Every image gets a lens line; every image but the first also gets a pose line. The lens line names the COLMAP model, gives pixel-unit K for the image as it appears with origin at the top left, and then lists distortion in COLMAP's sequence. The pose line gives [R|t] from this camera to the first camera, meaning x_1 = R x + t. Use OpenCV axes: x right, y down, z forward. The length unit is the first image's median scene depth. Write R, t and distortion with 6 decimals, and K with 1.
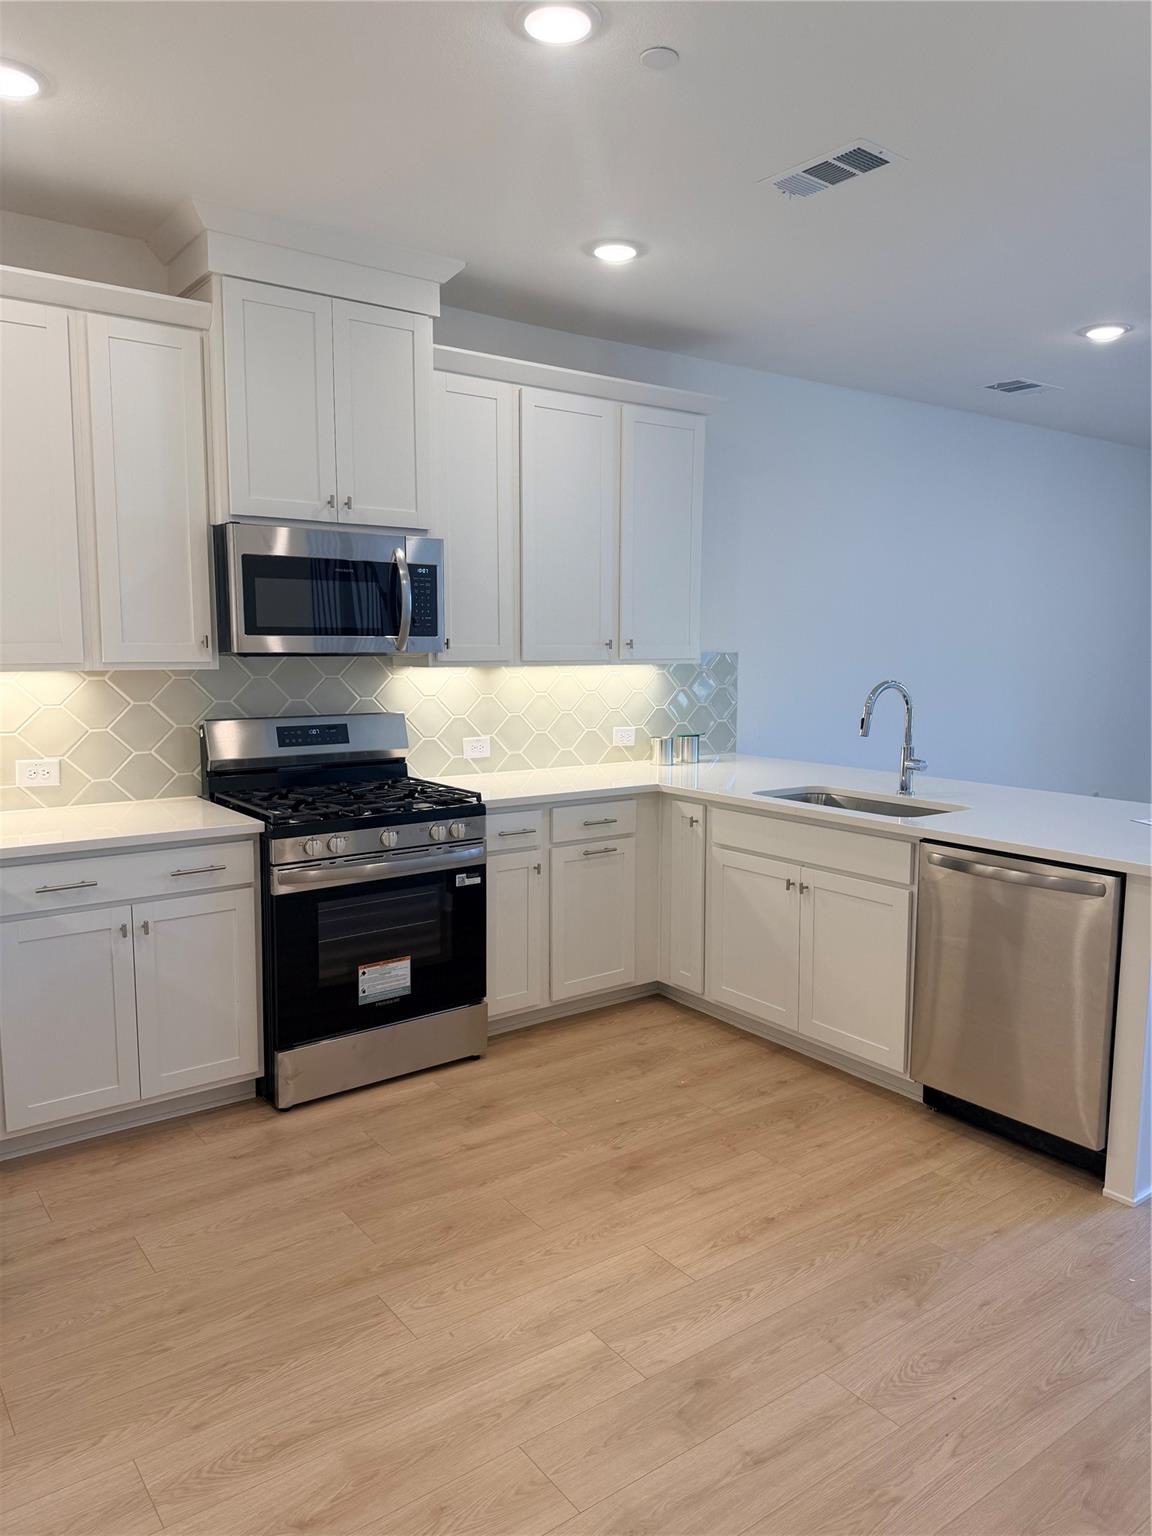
lens RADIAL K [[1070.2, 0, 576.0], [0, 1070.2, 768.0], [0, 0, 1]] dist [0.132426, -0.230088]
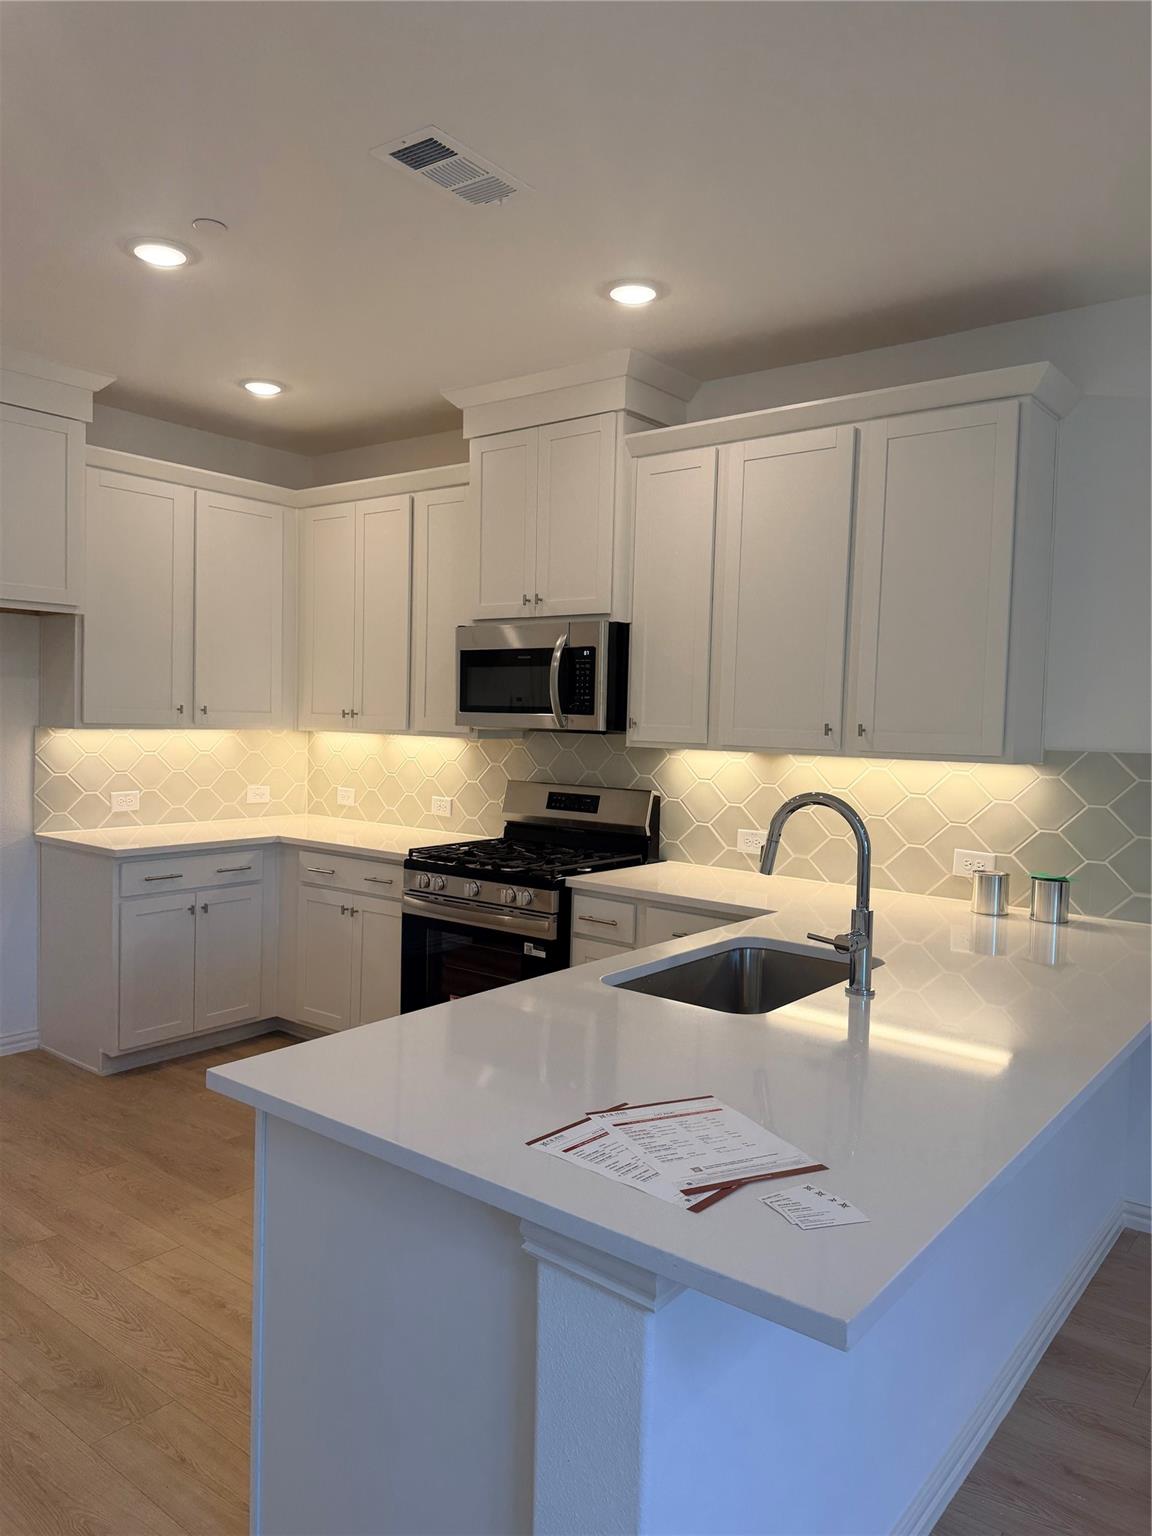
lens RADIAL K [[1081.6, 0, 576.0], [0, 1081.6, 768.0], [0, 0, 1]] dist [0.074570, -0.073125]
pose [[0.263471, 0.051068, -0.963315, 0.916720], [-0.142483, 0.989705, 0.013498, -0.089322], [0.954087, 0.133699, 0.268035, 0.758437]]
